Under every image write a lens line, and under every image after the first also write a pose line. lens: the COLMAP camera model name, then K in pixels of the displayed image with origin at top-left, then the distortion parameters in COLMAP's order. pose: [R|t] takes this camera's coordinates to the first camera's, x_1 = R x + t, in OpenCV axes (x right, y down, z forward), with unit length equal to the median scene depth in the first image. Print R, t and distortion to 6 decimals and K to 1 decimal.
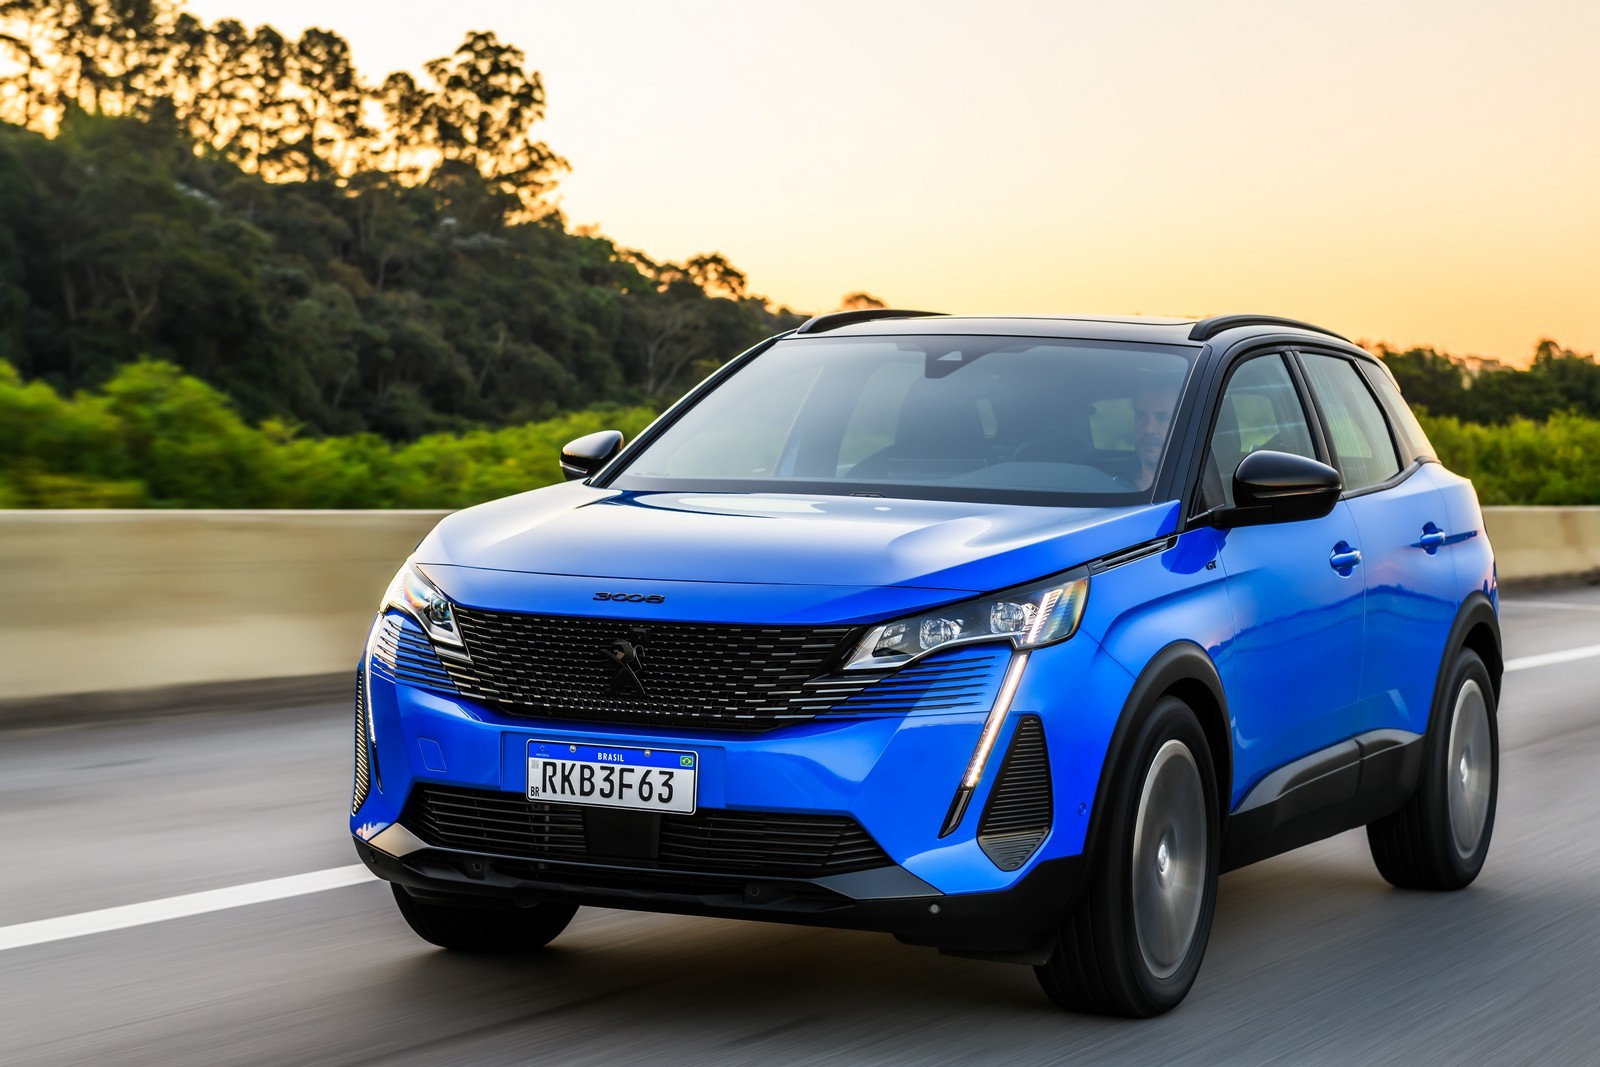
lens RADIAL K [[3211.5, 0, 800.0], [0, 3211.5, 533.5], [0, 0, 1]] dist [-0.023899, -0.243184]
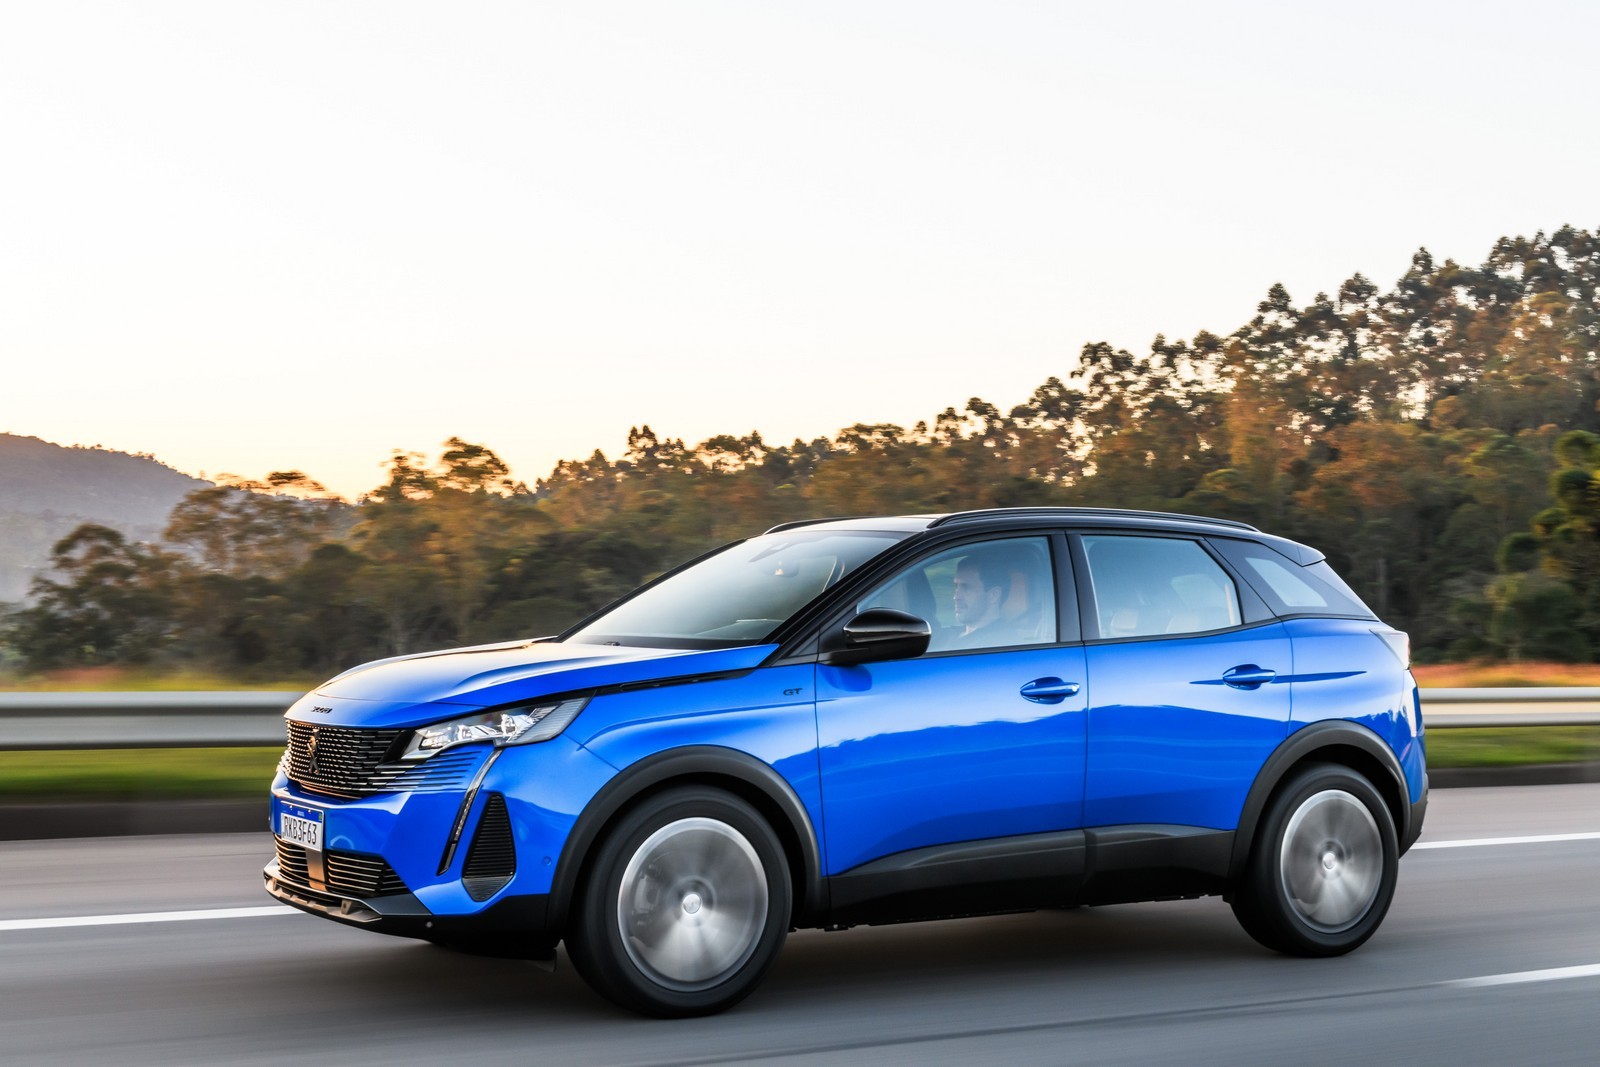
lens RADIAL K [[2227.5, 0, 800.0], [0, 2227.5, 533.5], [0, 0, 1]] dist [-0.007782, -0.013547]
pose [[0.832997, -0.040776, -0.551773, 0.722557], [-0.001829, 0.997072, -0.076446, 0.016753], [0.553274, 0.064688, 0.830484, 0.237892]]
